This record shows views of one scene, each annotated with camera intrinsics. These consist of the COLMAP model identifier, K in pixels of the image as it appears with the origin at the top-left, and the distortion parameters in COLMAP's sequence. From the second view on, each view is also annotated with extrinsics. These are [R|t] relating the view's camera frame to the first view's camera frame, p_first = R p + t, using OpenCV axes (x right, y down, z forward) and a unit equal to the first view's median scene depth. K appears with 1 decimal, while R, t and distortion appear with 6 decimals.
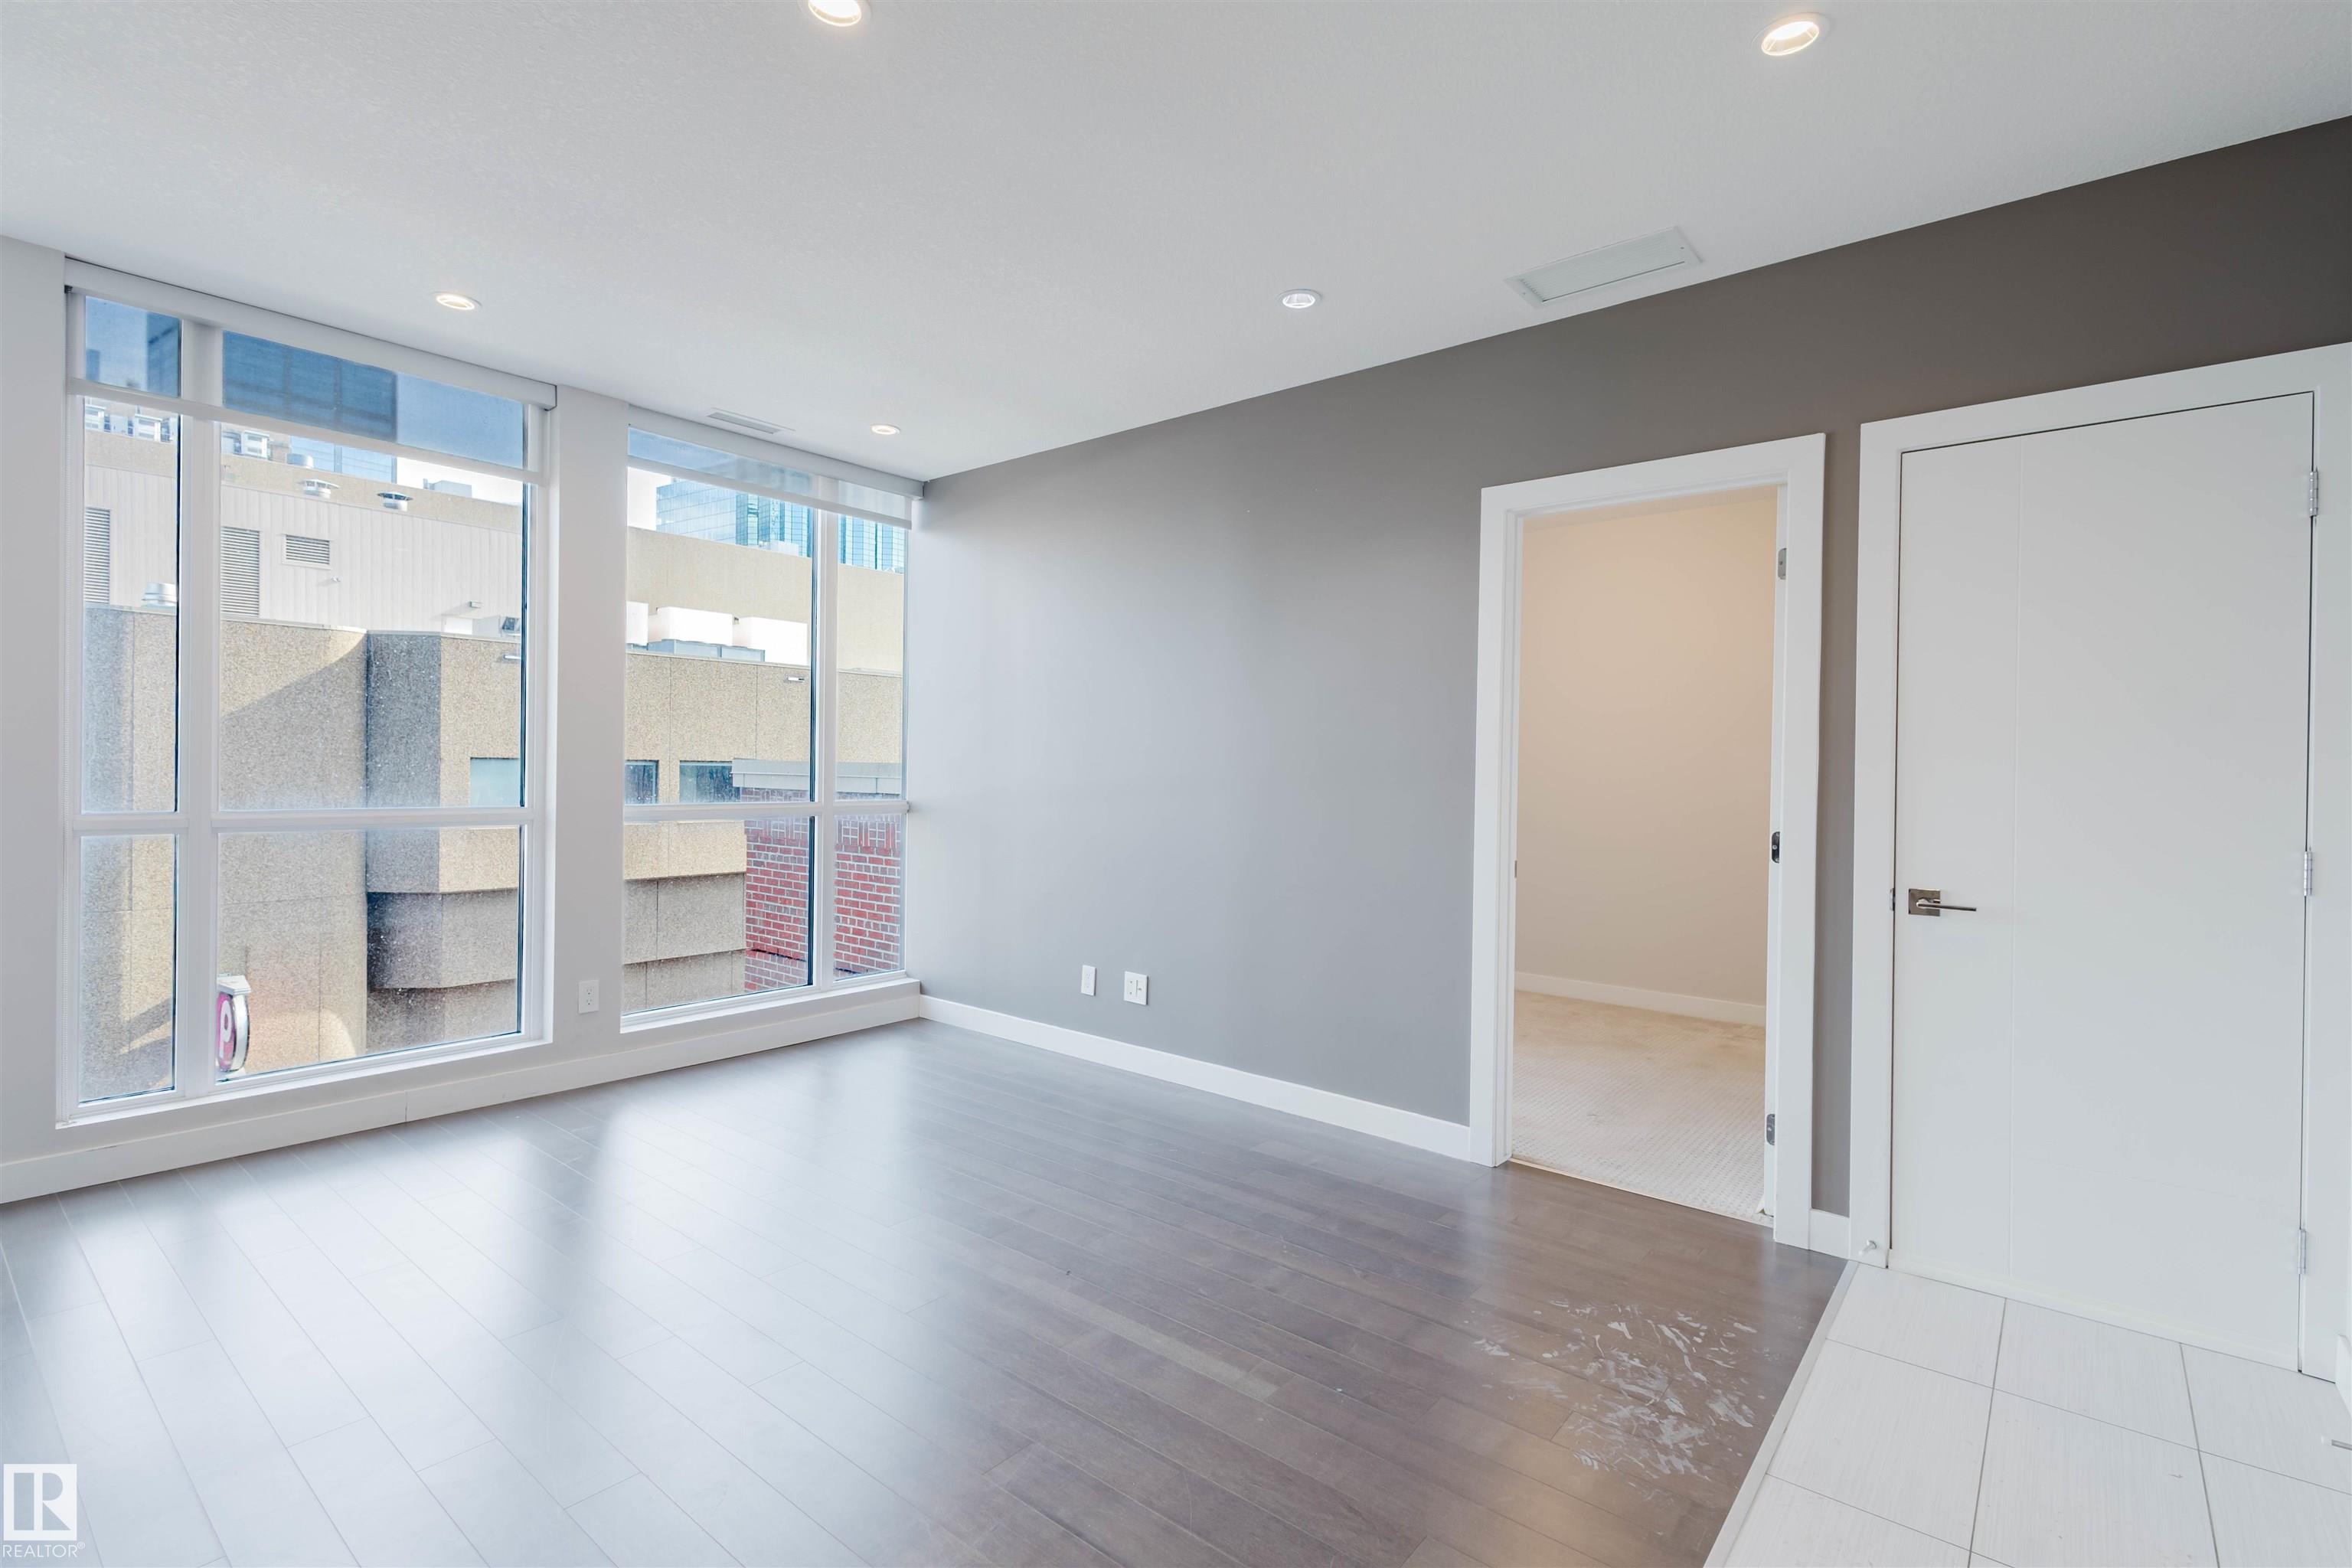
lens RADIAL K [[1081.8, 0, 1173.3], [0, 1081.8, 775.9], [0, 0, 1]] dist [0.013513, -0.003774]
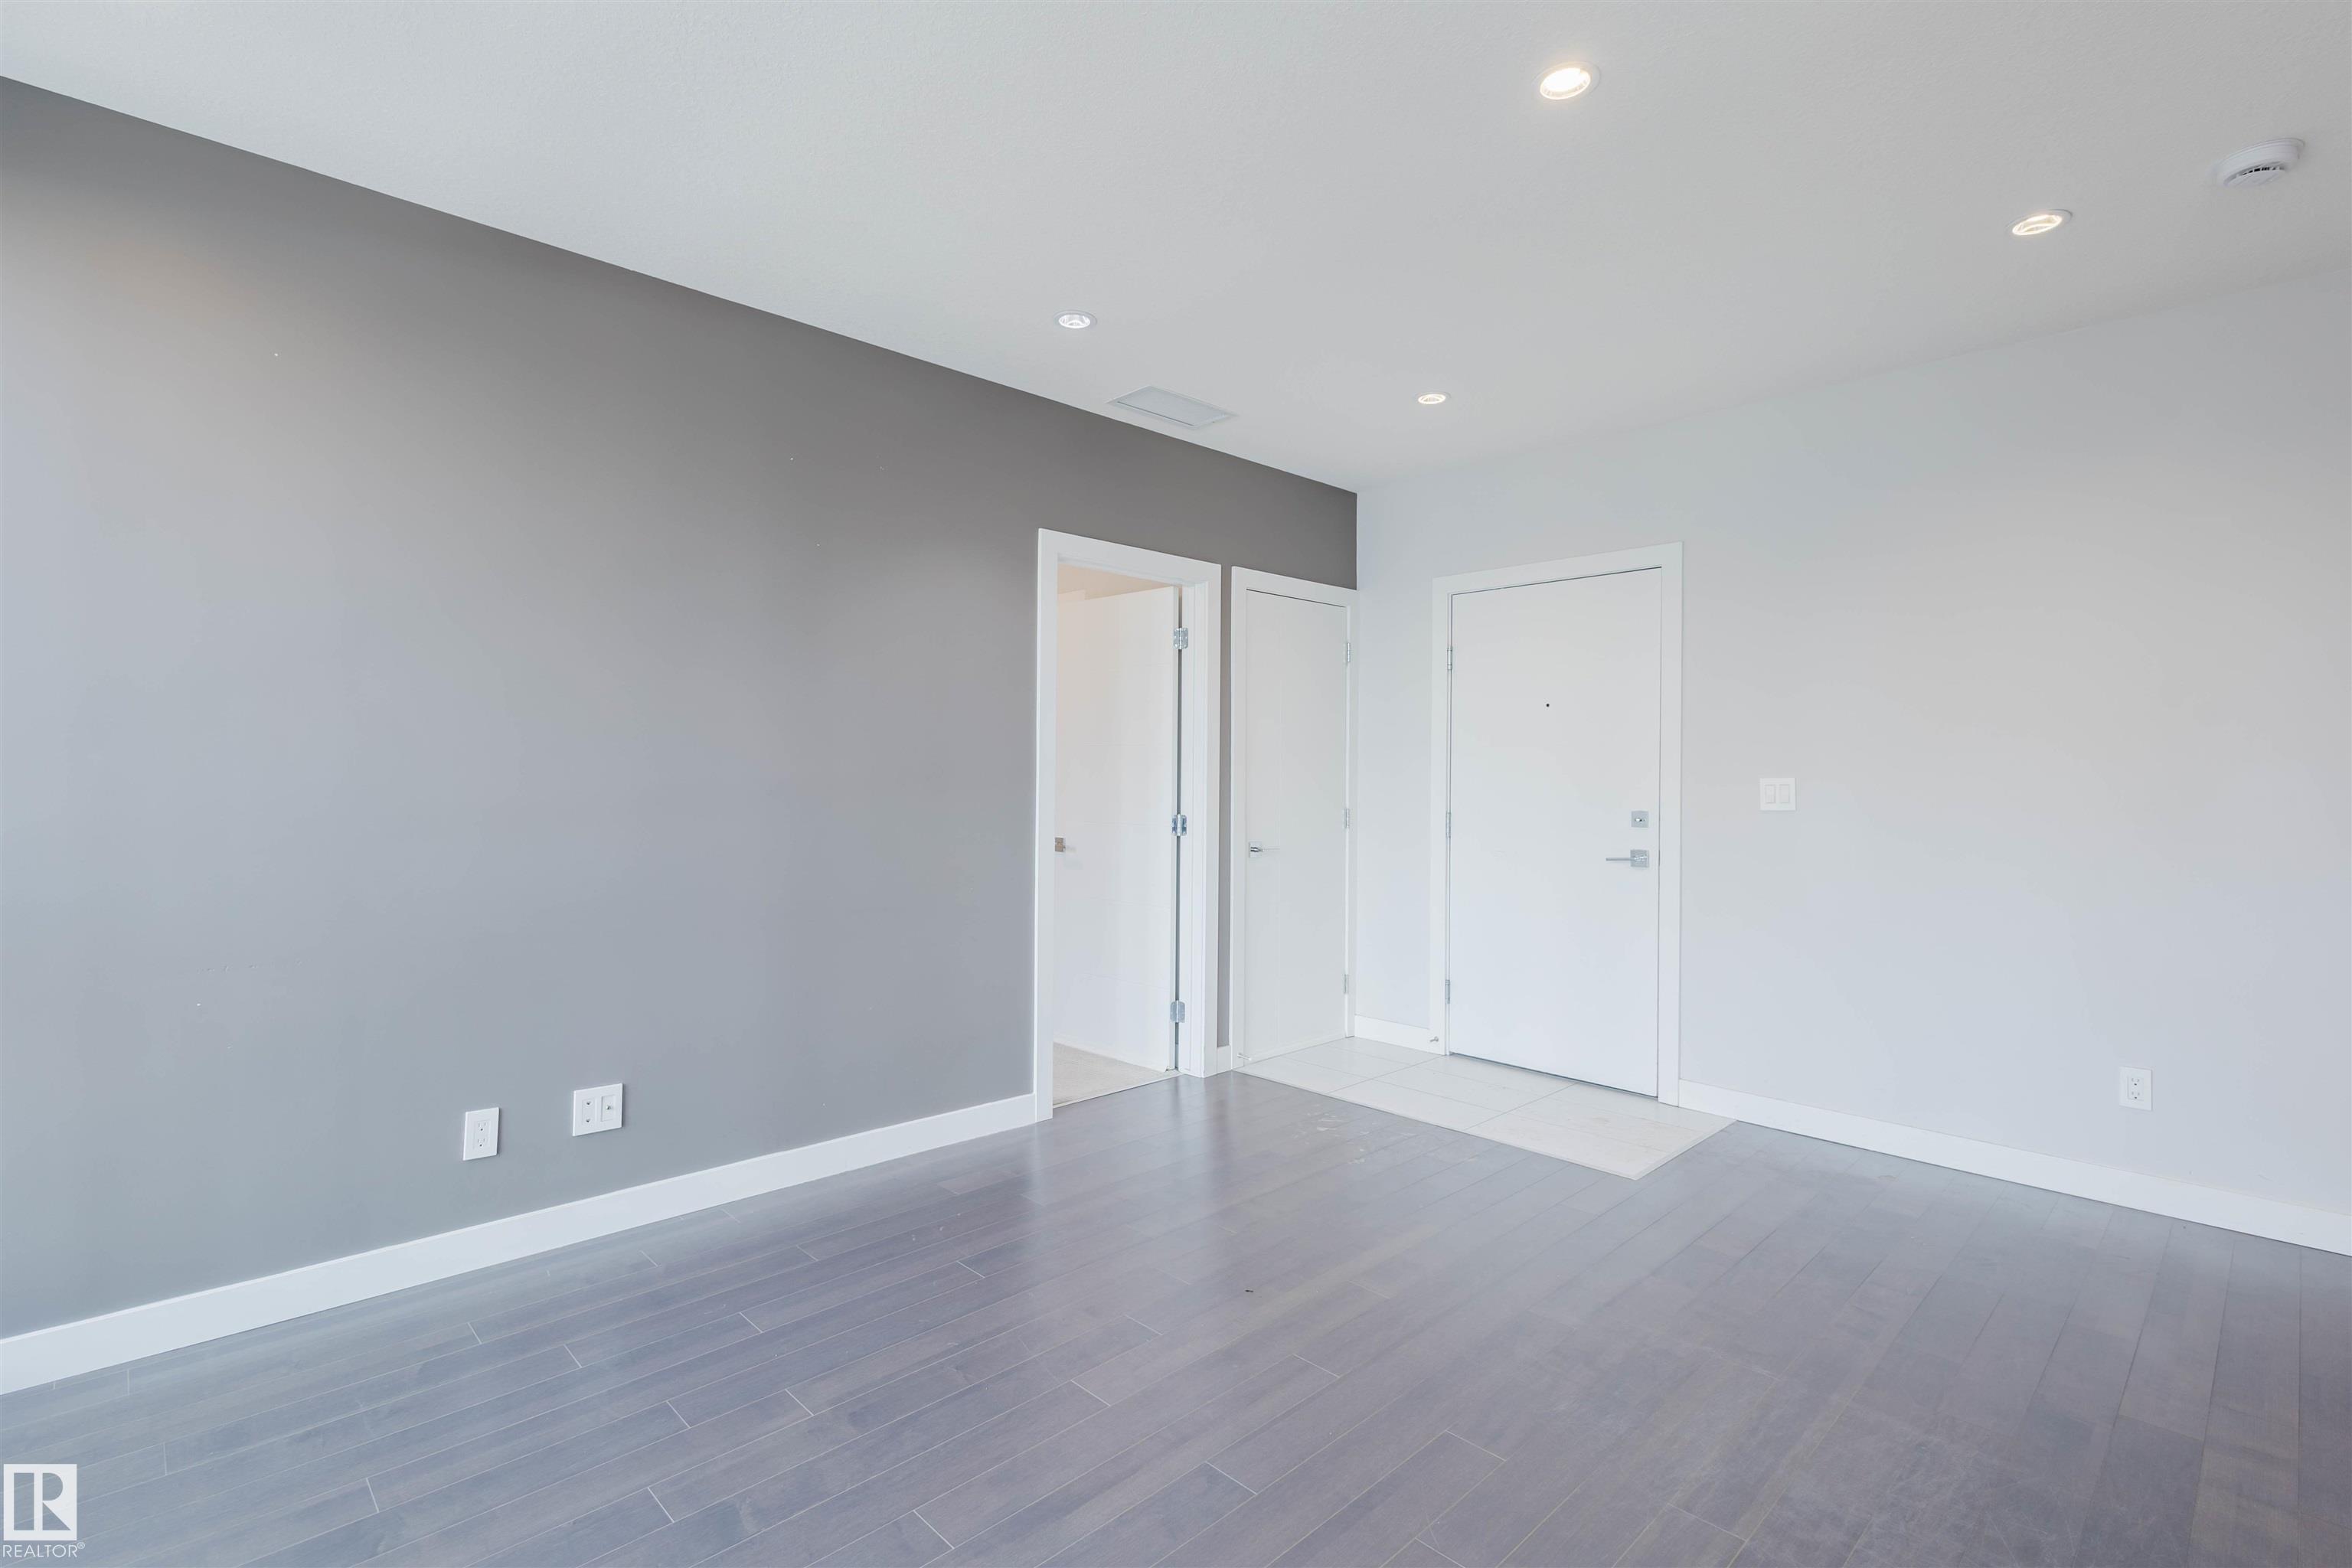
lens RADIAL K [[1081.8, 0, 1177.9], [0, 1081.8, 777.0], [0, 0, 1]] dist [0.013513, -0.003774]
pose [[0.115082, -0.015058, 0.993242, -0.362597], [0.003350, 0.999885, 0.014771, -0.009262], [-0.993350, 0.001628, 0.115119, 0.316731]]
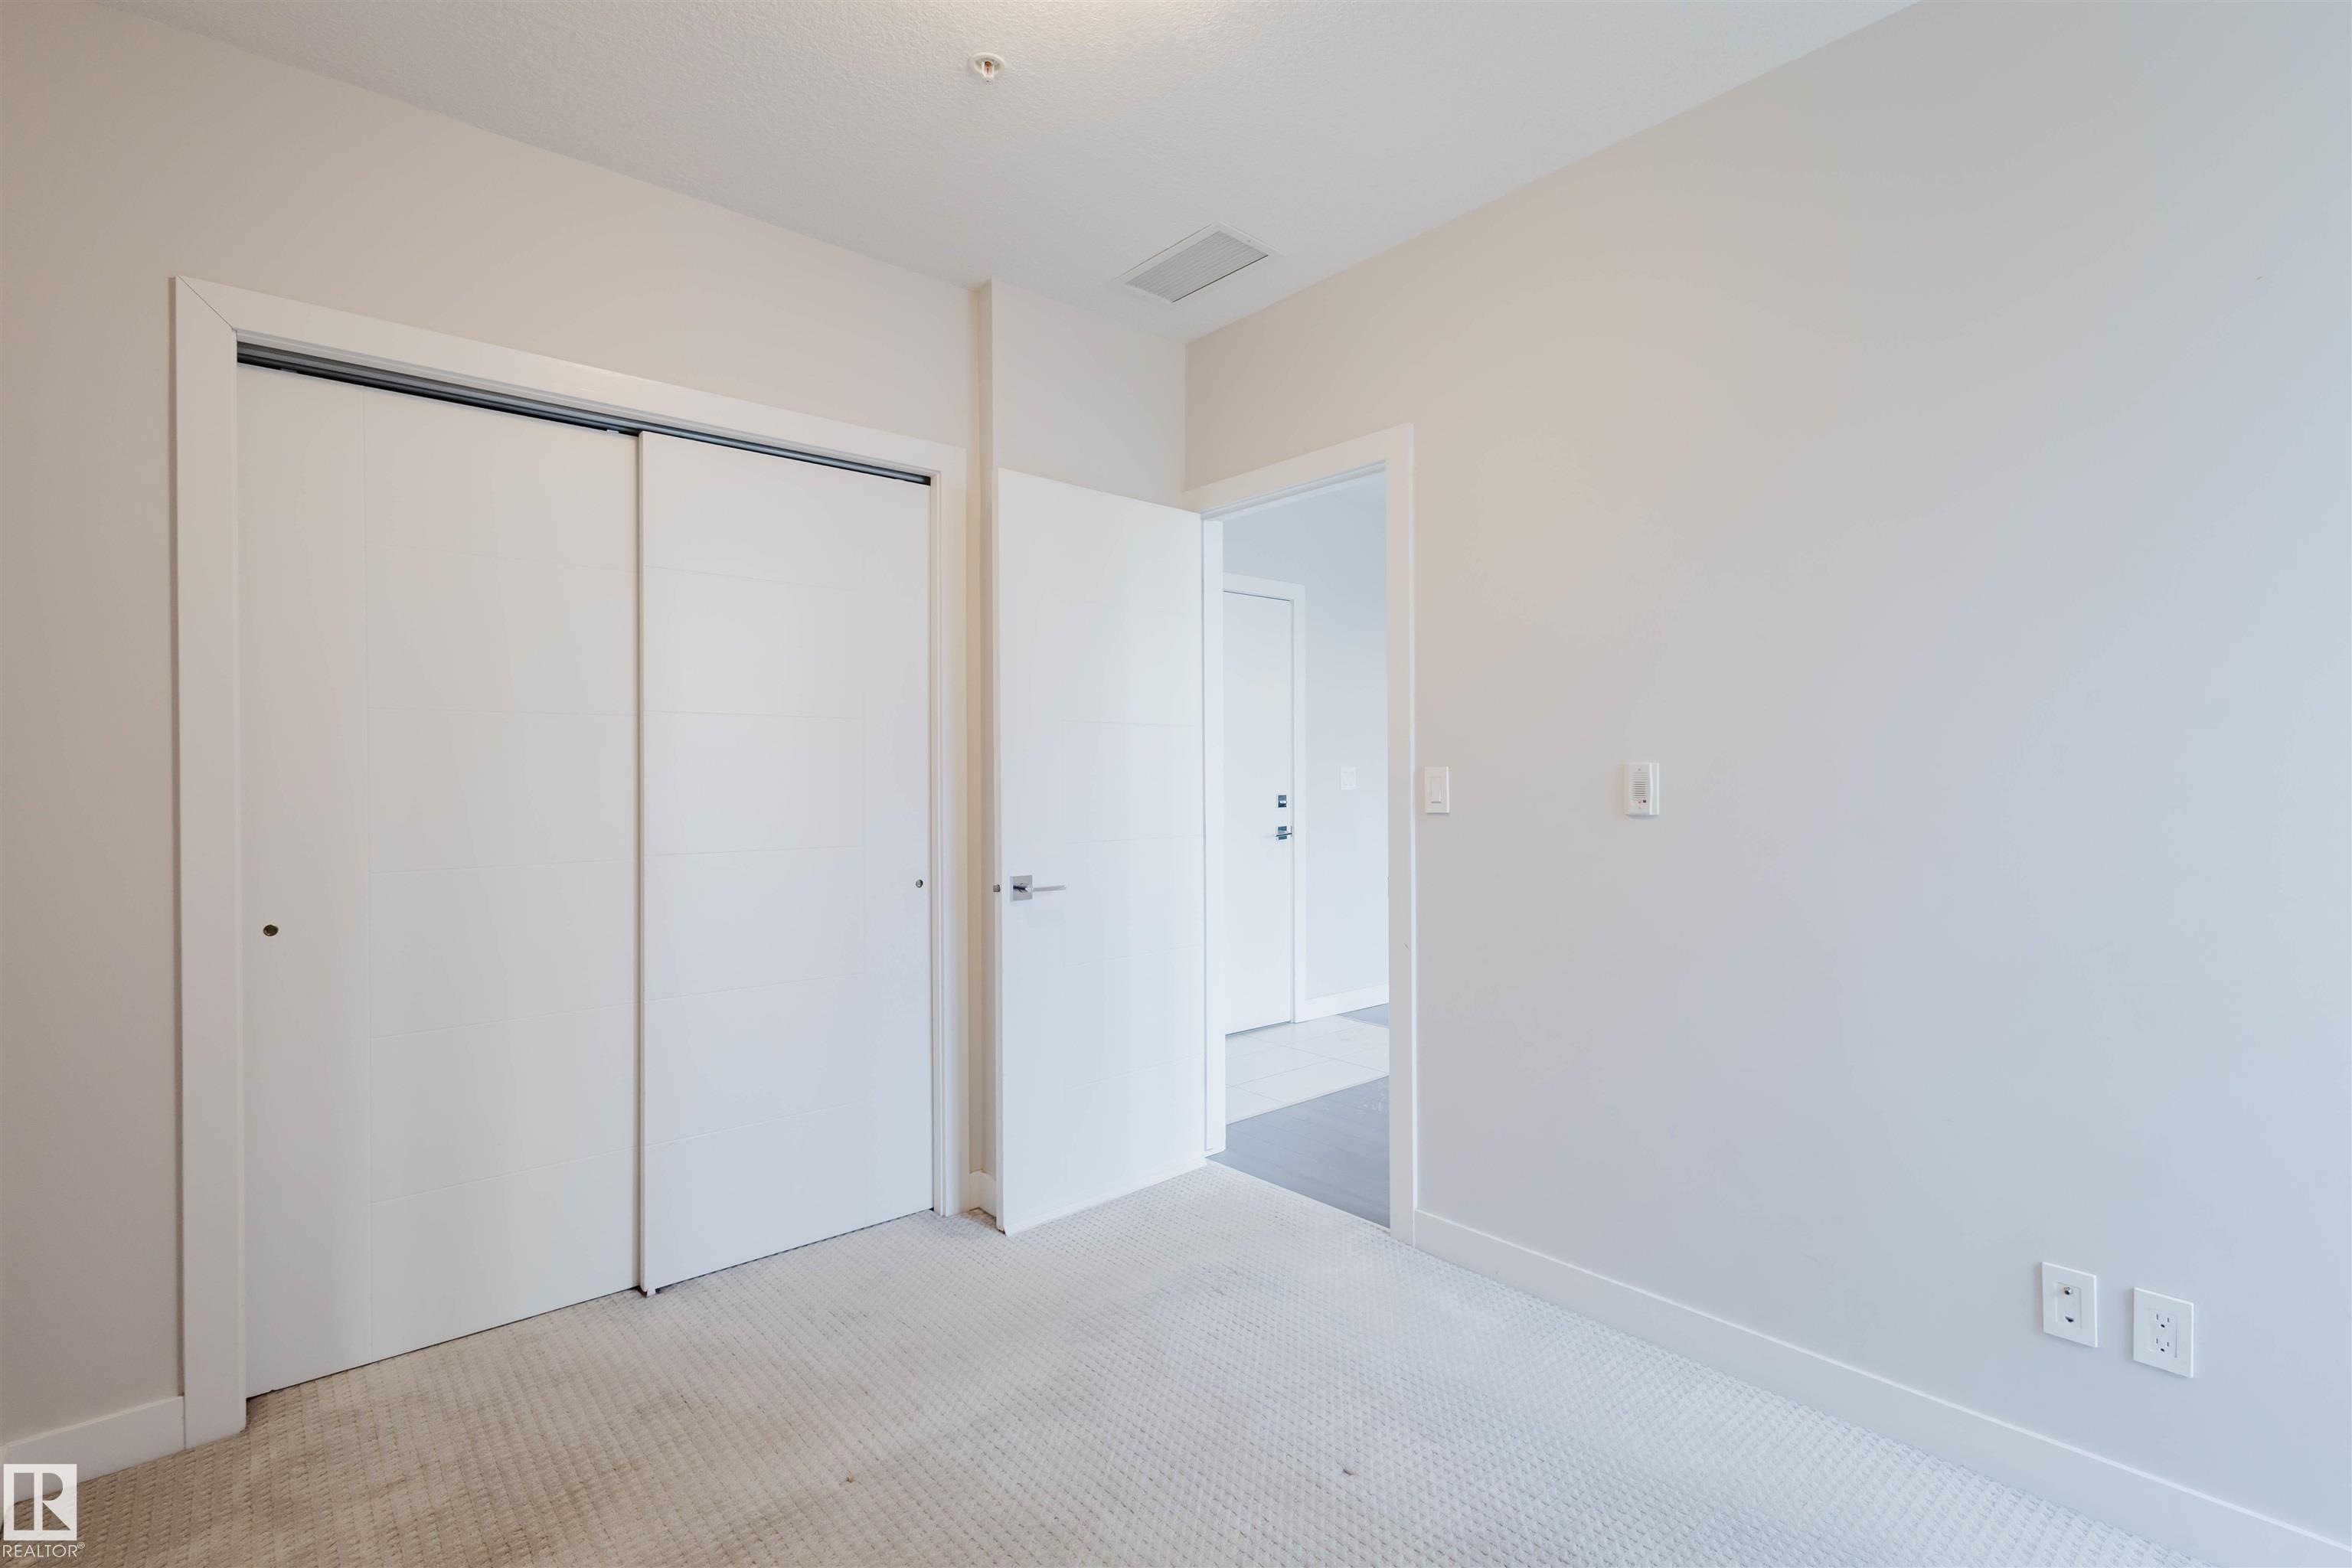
lens RADIAL K [[1081.8, 0, 1177.2], [0, 1081.8, 778.5], [0, 0, 1]] dist [0.013513, -0.003774]
pose [[-0.985787, -0.017764, 0.167060, 0.149837], [-0.014838, 0.999714, 0.018750, -0.005236], [-0.167346, 0.016004, -0.985768, 0.813269]]
